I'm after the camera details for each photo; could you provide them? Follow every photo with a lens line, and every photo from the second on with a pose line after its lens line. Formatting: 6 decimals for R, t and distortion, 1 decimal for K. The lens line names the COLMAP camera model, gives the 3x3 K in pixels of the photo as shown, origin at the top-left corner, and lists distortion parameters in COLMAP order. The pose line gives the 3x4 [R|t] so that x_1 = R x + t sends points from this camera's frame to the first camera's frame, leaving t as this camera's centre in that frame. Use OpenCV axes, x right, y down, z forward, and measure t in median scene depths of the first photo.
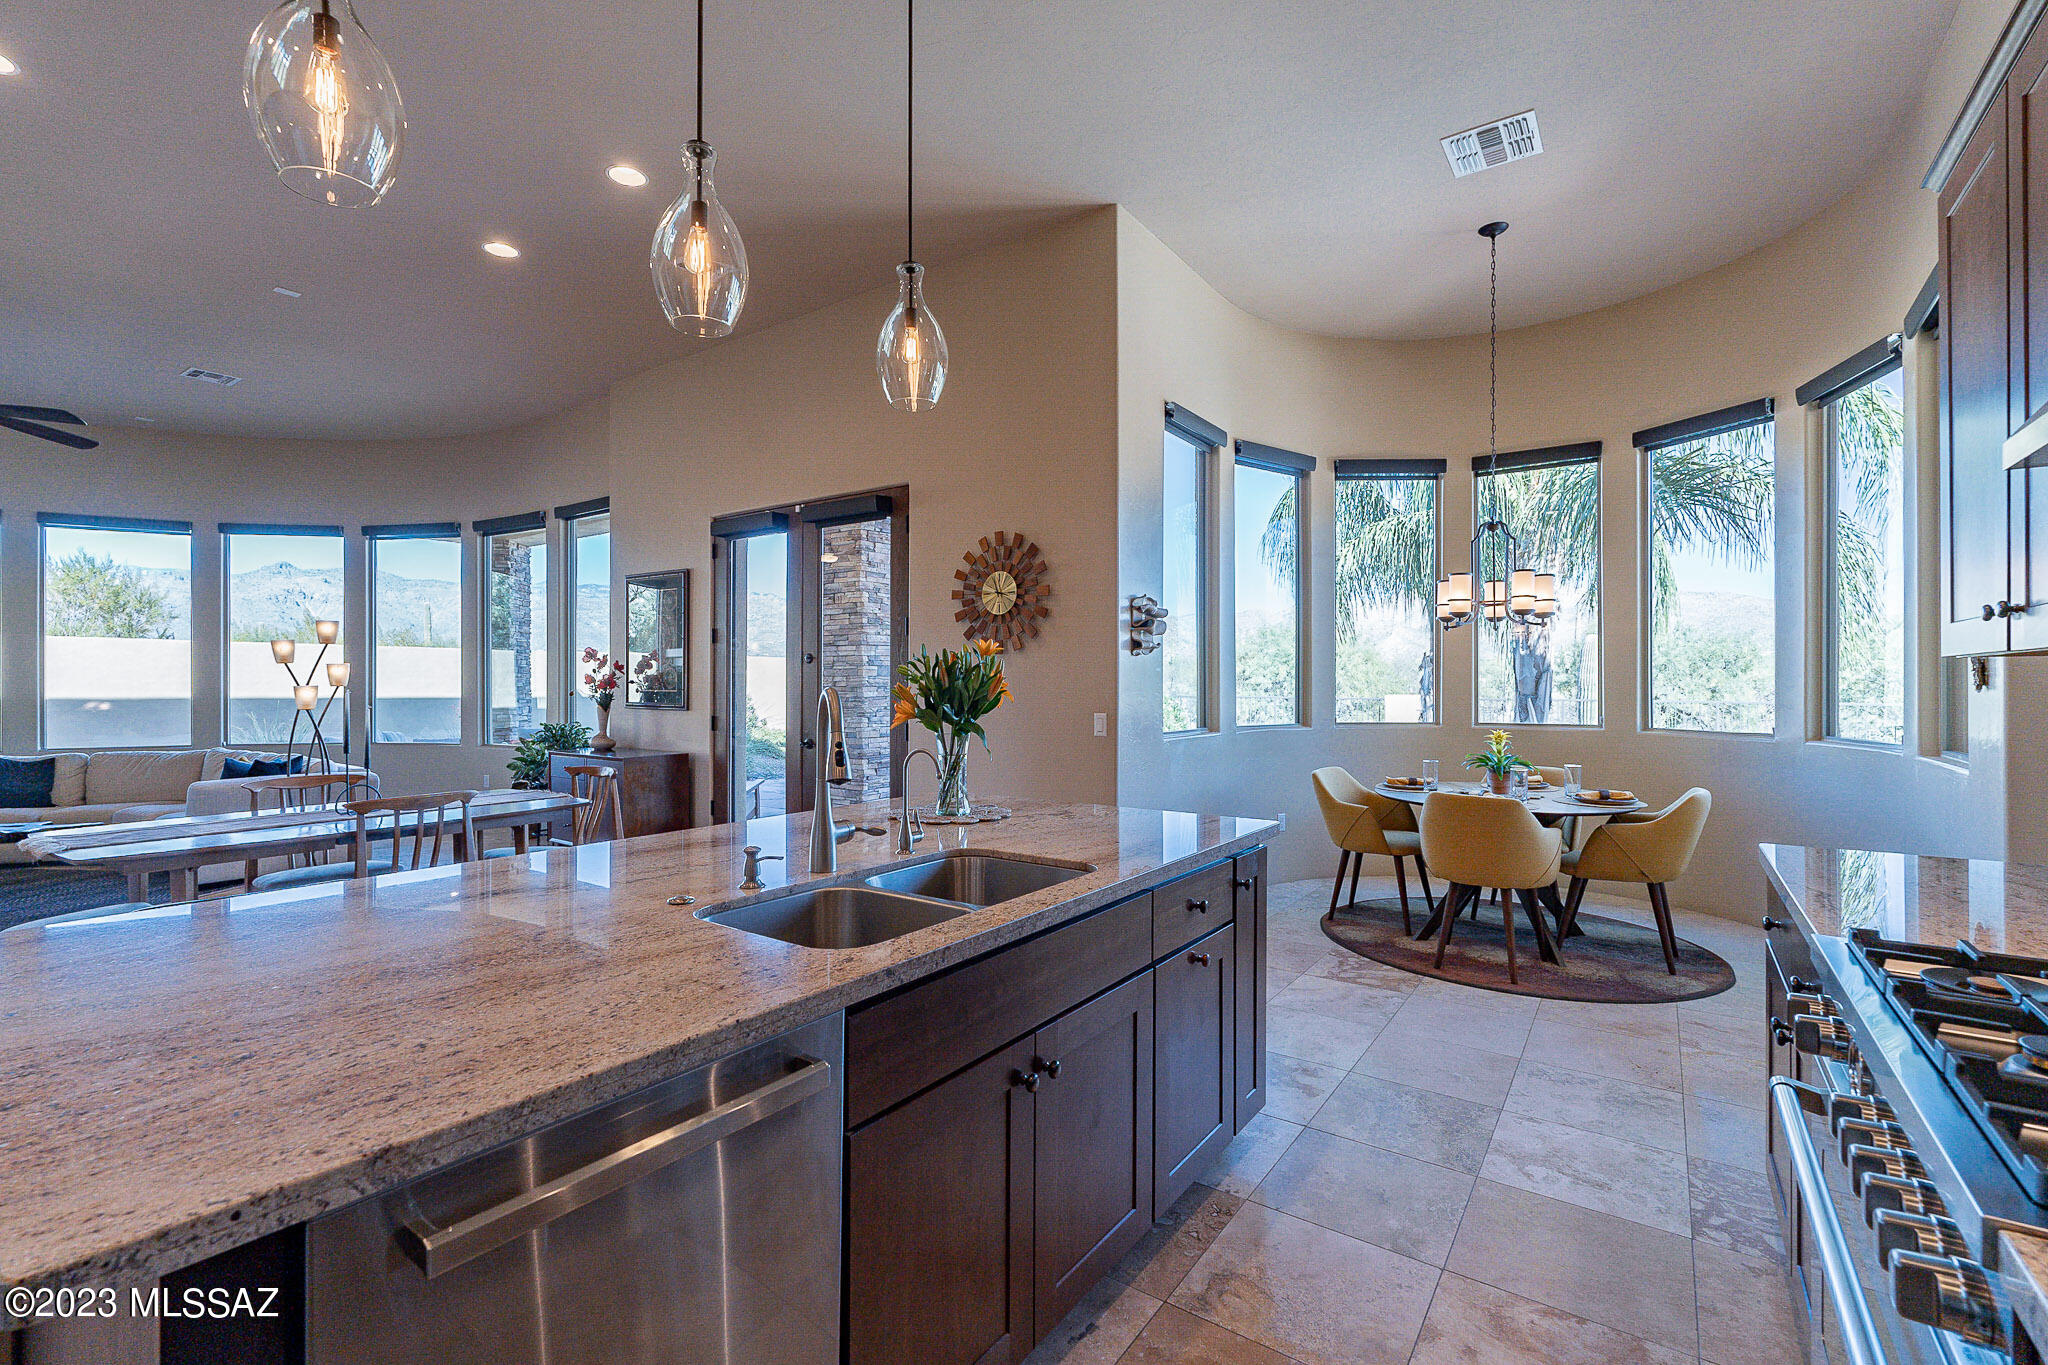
lens RADIAL K [[892.9, 0, 1020.2], [0, 892.9, 684.8], [0, 0, 1]] dist [-0.006023, 0.001376]
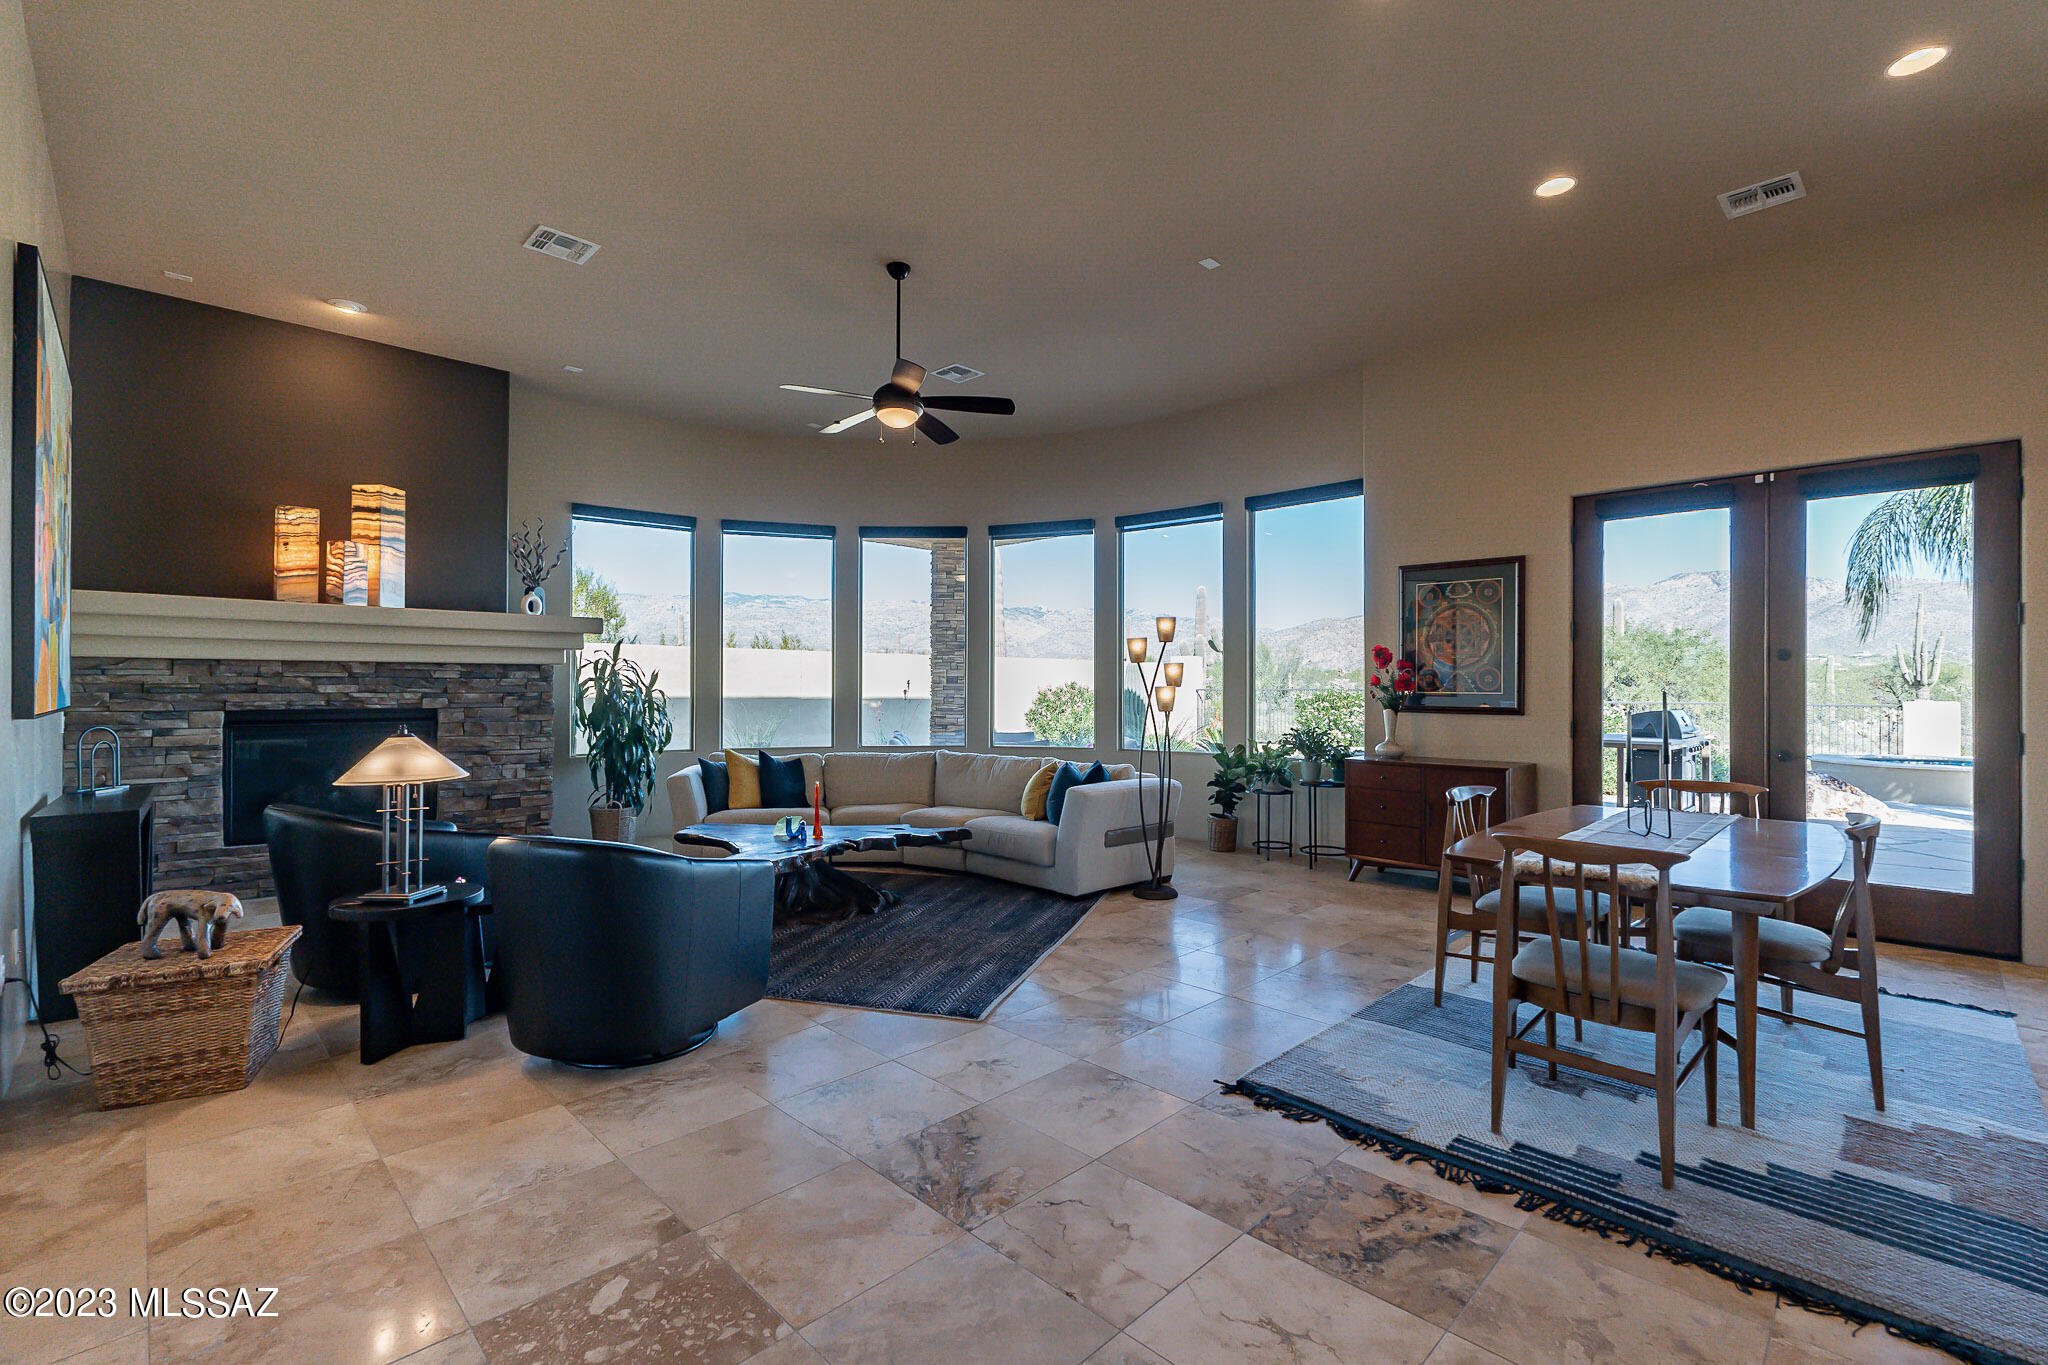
lens RADIAL K [[892.9, 0, 1023.3], [0, 892.9, 686.8], [0, 0, 1]] dist [-0.006023, 0.001376]
pose [[0.986060, 0.001718, -0.166379, -0.941131], [-0.001971, 0.999997, -0.001355, 0.004847], [0.166377, 0.001664, 0.986061, 0.054218]]
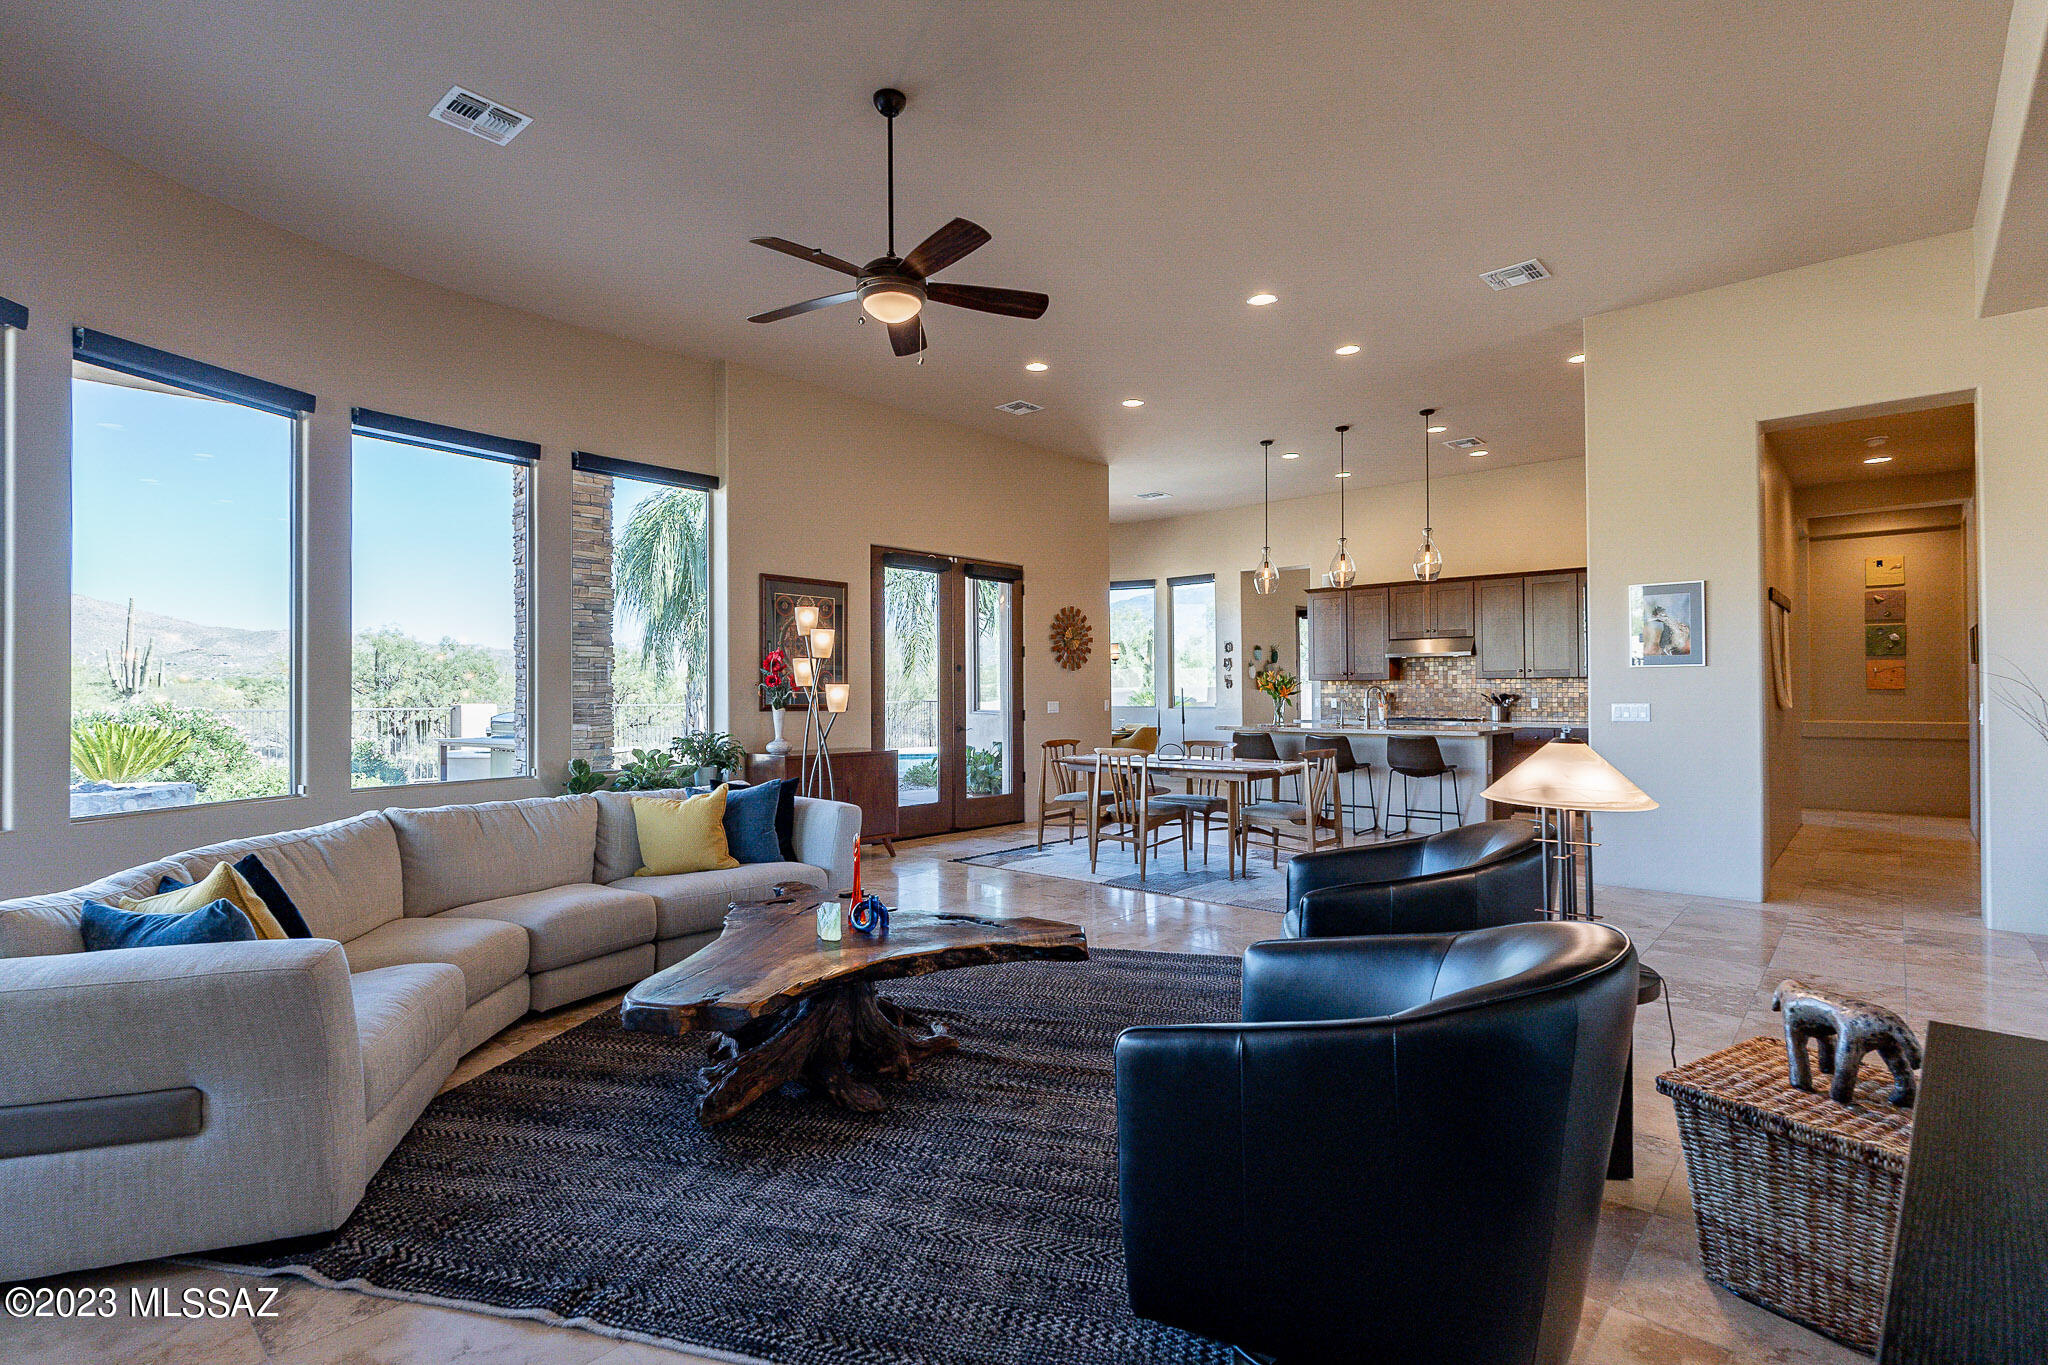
lens RADIAL K [[976.9, 0, 1028.8], [0, 976.9, 680.4], [0, 0, 1]] dist [0.001775, -0.002757]
pose [[0.106823, 0.012090, 0.994205, -2.047007], [0.006194, 0.999899, -0.012824, 0.012487], [-0.994259, 0.007528, 0.106737, 0.844773]]
